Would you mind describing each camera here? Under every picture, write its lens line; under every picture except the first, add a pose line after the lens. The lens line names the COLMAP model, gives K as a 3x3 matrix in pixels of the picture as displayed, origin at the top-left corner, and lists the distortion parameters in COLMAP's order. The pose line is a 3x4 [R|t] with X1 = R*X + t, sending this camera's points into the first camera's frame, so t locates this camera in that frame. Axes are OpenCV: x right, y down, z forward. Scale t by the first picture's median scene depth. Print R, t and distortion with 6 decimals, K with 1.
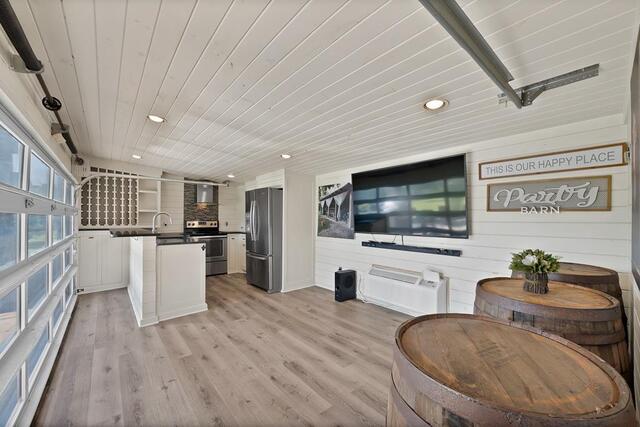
lens RADIAL K [[252.8, 0, 320.0], [0, 252.8, 213.5], [0, 0, 1]] dist [-0.000007, -0.000002]
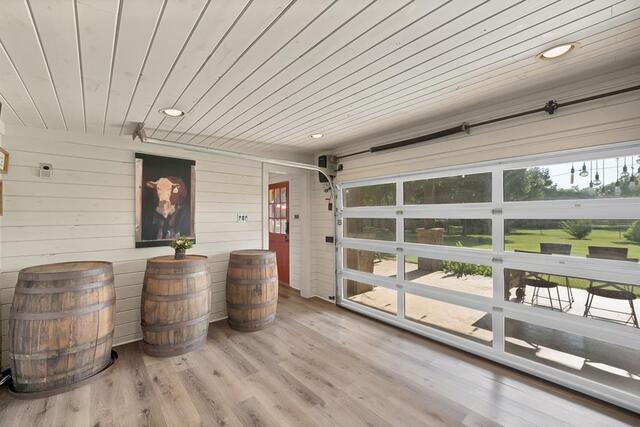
lens RADIAL K [[252.8, 0, 320.0], [0, 252.8, 213.5], [0, 0, 1]] dist [-0.000007, -0.000002]
pose [[-0.999598, -0.001432, -0.028317, -0.113149], [-0.001075, 0.999920, -0.012642, -0.011353], [0.028333, -0.012606, -0.999519, 1.946137]]
